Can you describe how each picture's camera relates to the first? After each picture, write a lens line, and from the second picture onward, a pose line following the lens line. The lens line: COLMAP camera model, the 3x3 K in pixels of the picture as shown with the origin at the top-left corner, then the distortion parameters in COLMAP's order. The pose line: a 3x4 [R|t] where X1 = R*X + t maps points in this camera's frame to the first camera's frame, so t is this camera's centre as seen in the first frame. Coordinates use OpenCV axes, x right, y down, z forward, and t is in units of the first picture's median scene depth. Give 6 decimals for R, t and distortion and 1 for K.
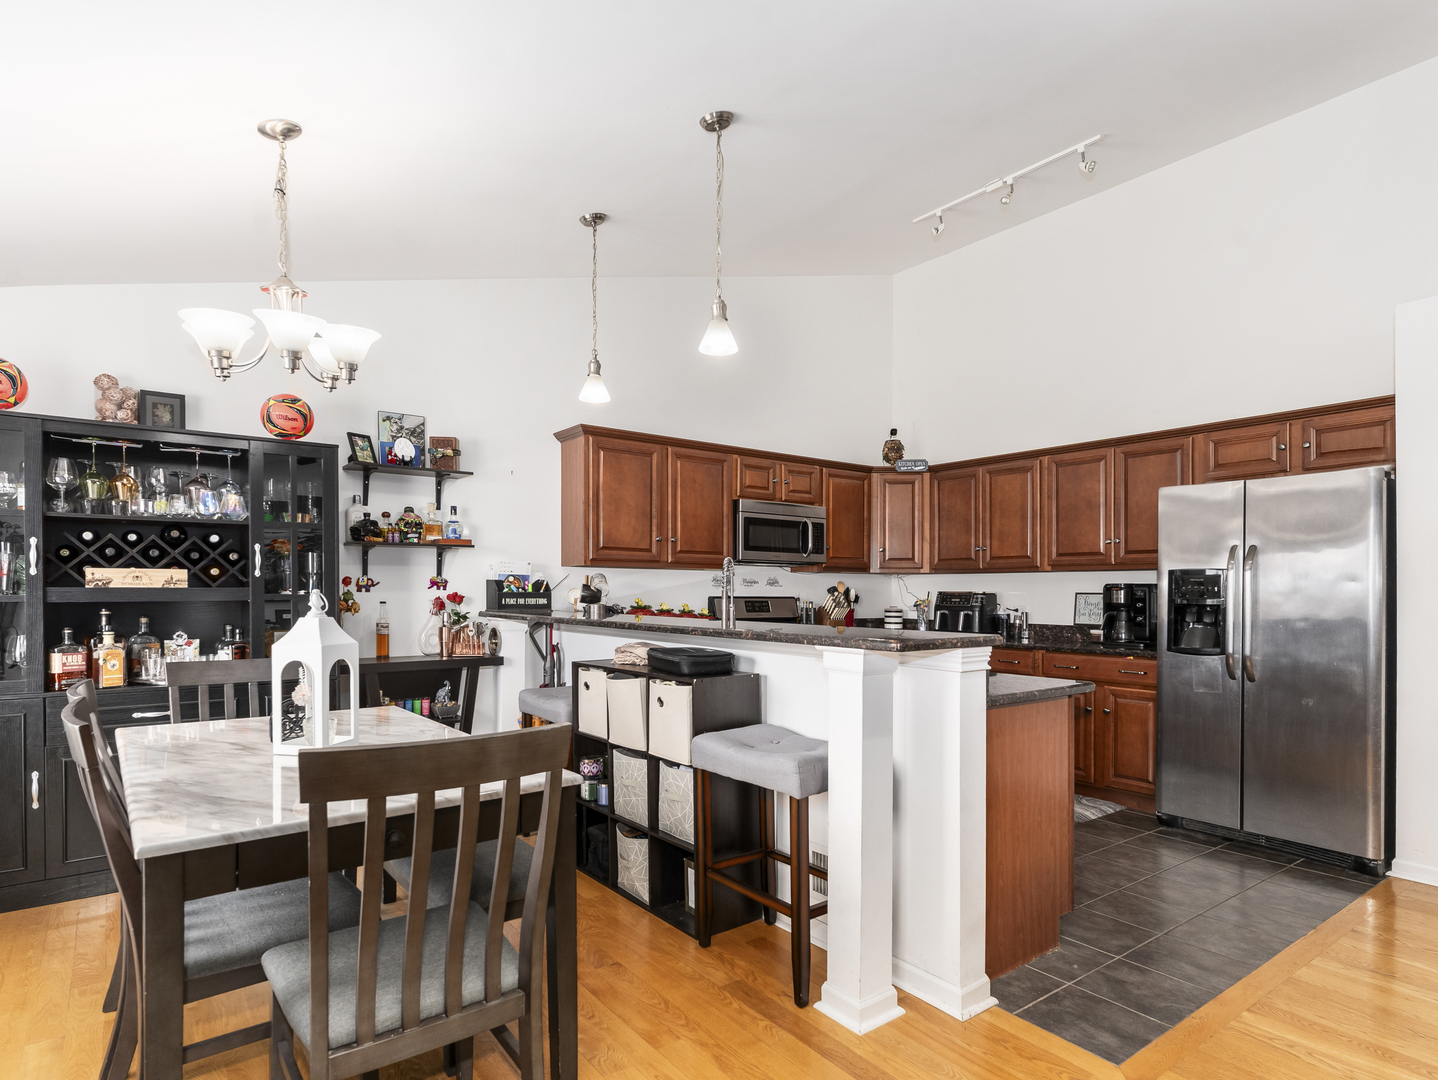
lens RADIAL K [[784.9, 0, 678.4], [0, 784.9, 580.9], [0, 0, 1]] dist [-0.000265, 0.001756]
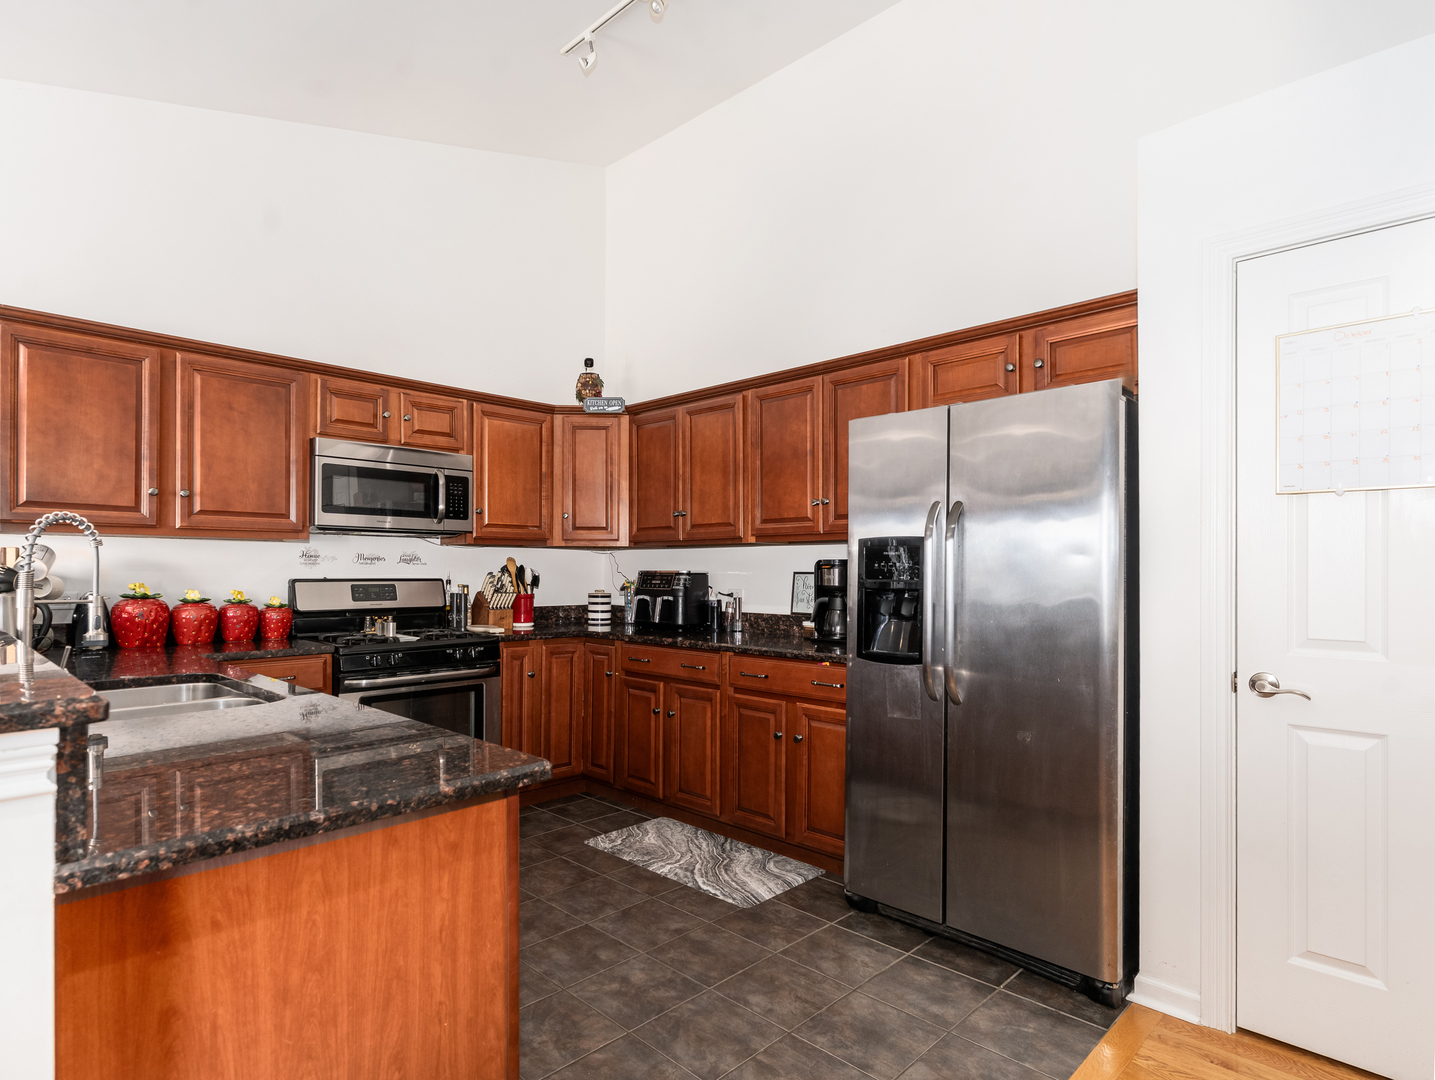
lens RADIAL K [[783.2, 0, 683.7], [0, 783.2, 557.1], [0, 0, 1]] dist [-0.000265, 0.001756]
pose [[0.986854, -0.001396, 0.161607, 0.312083], [0.001899, 0.999994, -0.002954, 0.003279], [-0.161601, 0.003222, 0.986851, 0.299062]]
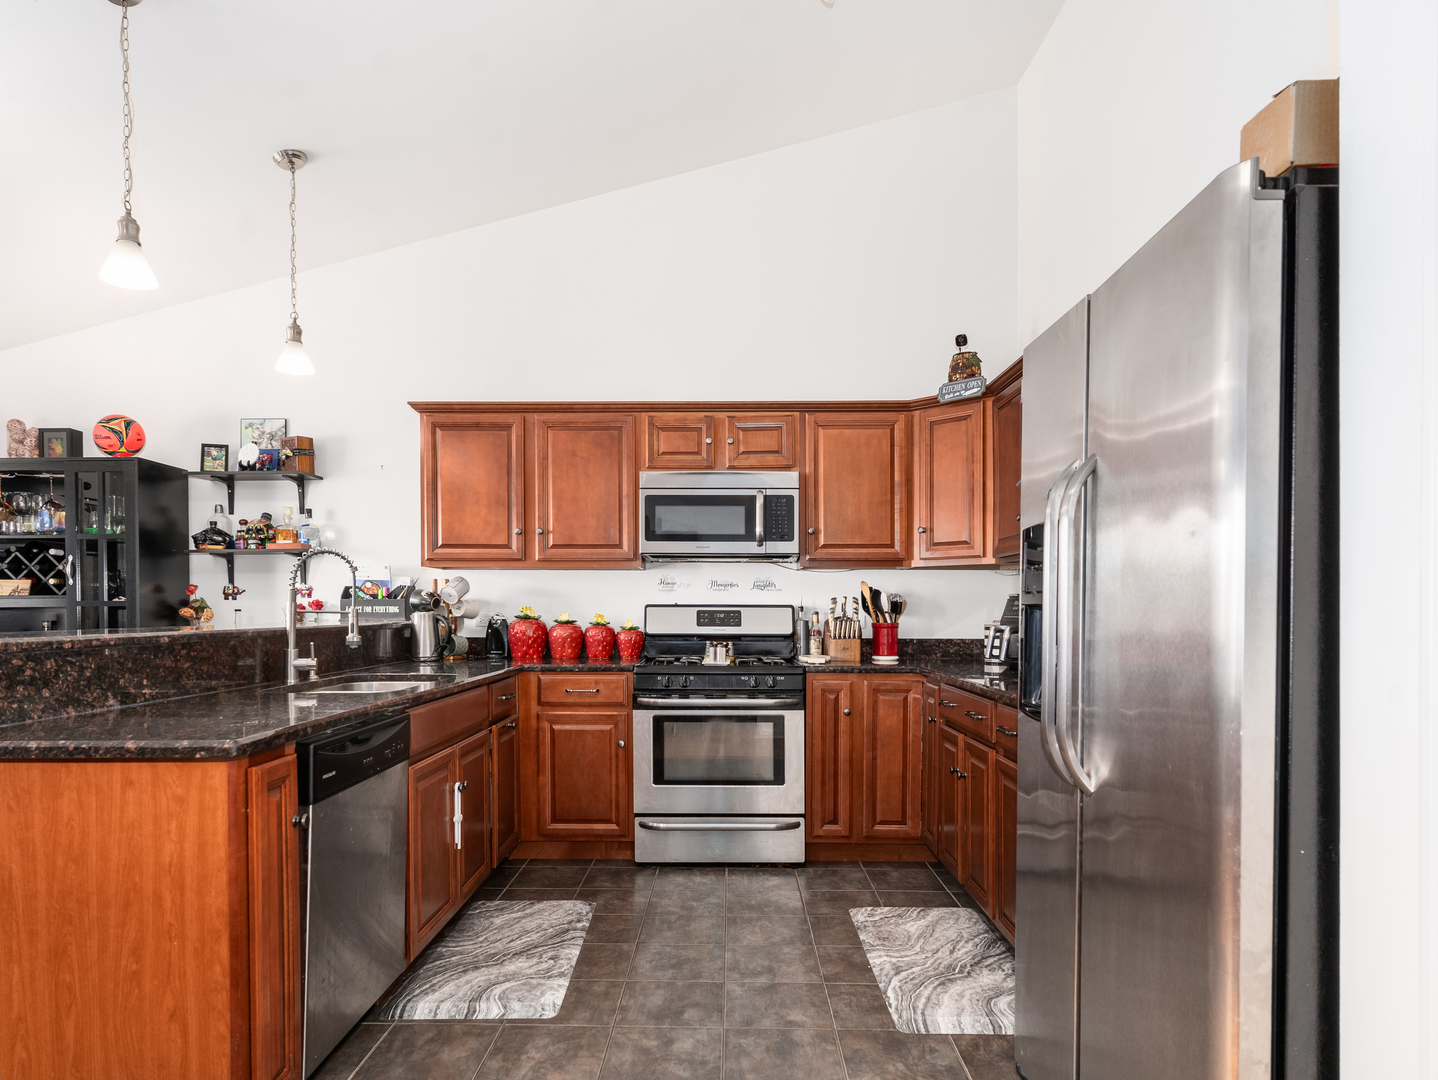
lens RADIAL K [[858.9, 0, 699.2], [0, 858.9, 607.2], [0, 0, 1]] dist [0.001486, 0.004135]
pose [[0.800363, -0.005749, -0.599488, 0.665401], [0.010199, 0.999940, 0.004026, 0.022495], [0.599429, -0.009336, 0.800373, 0.421600]]
